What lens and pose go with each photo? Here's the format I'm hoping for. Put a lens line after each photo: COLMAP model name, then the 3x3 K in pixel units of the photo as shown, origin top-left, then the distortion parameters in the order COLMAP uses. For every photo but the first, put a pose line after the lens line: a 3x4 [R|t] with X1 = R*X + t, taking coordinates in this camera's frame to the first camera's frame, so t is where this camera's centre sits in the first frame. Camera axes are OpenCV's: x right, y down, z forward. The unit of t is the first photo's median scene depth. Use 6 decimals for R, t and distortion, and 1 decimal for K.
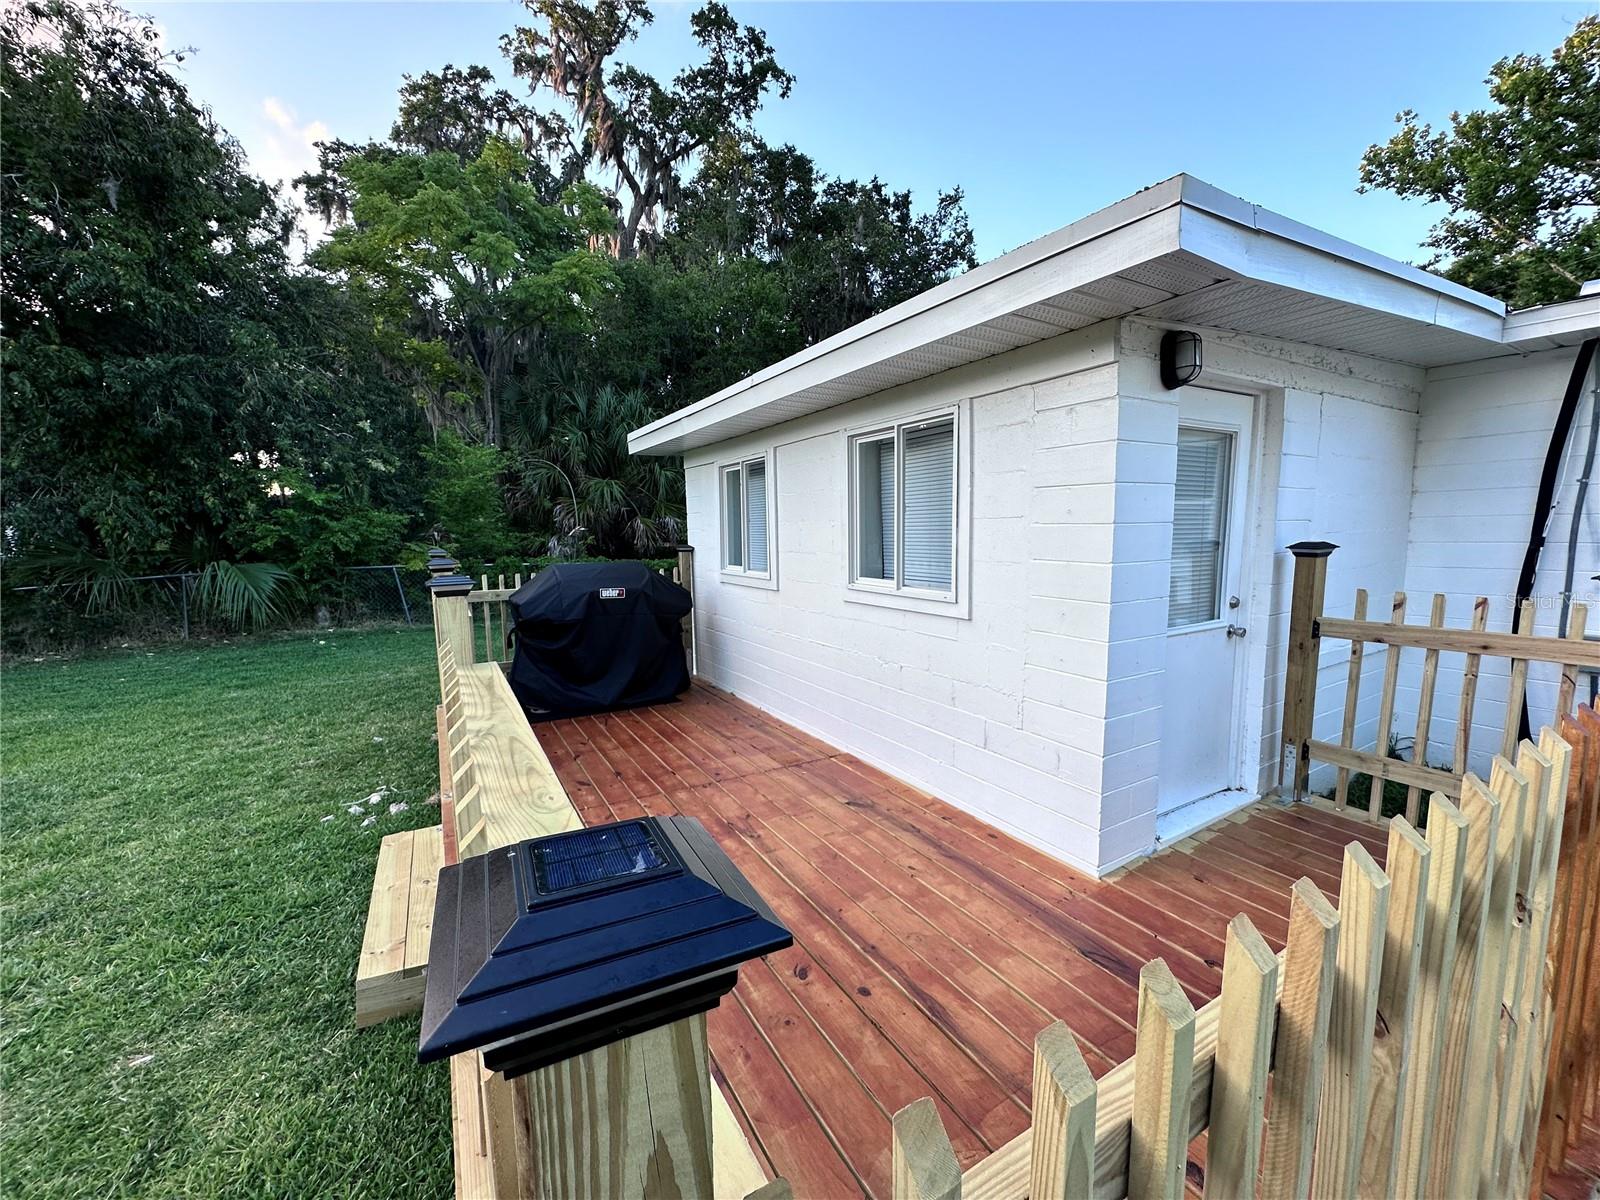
lens RADIAL K [[642.2, 0, 801.0], [0, 642.2, 603.8], [0, 0, 1]] dist [0.000371, 0.000351]
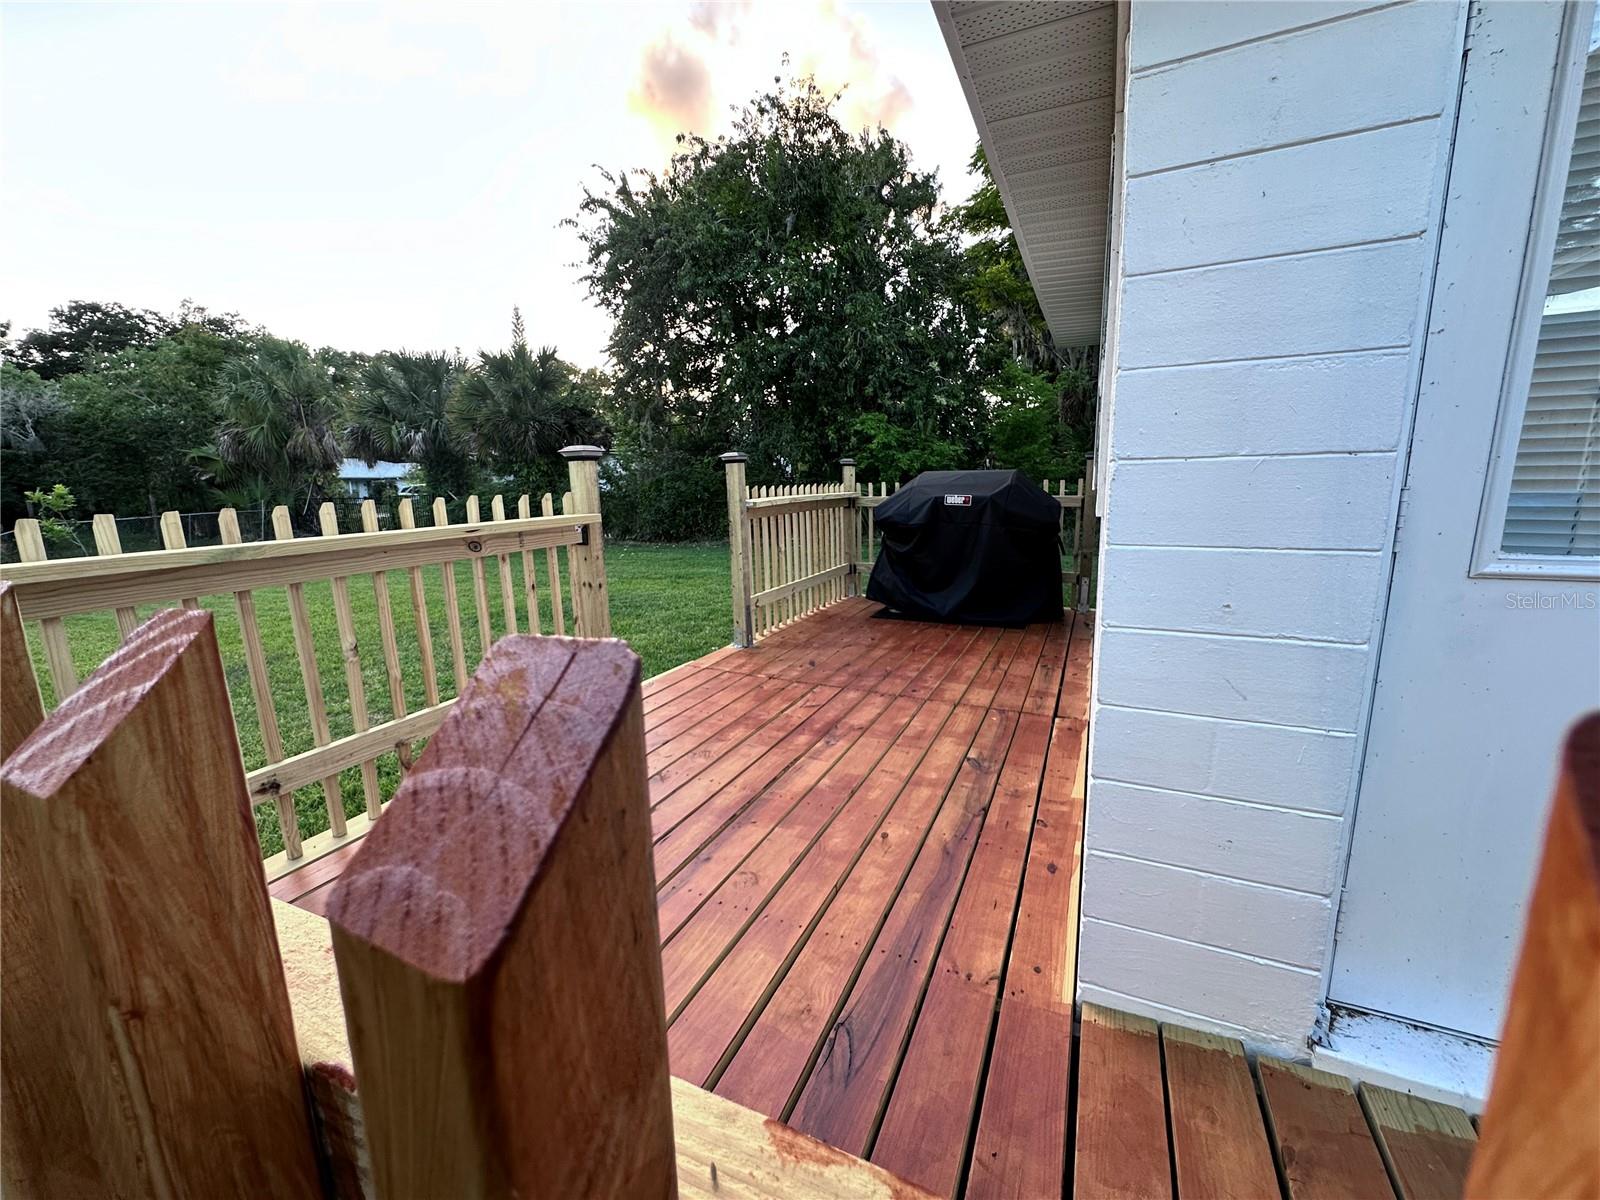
lens RADIAL K [[642.2, 0, 801.8], [0, 642.2, 598.0], [0, 0, 1]] dist [0.000371, 0.000351]
pose [[0.573260, 0.152608, -0.805036, 0.418028], [-0.087172, 0.988286, 0.125271, 0.032434], [0.814723, -0.001636, 0.579848, 0.300519]]
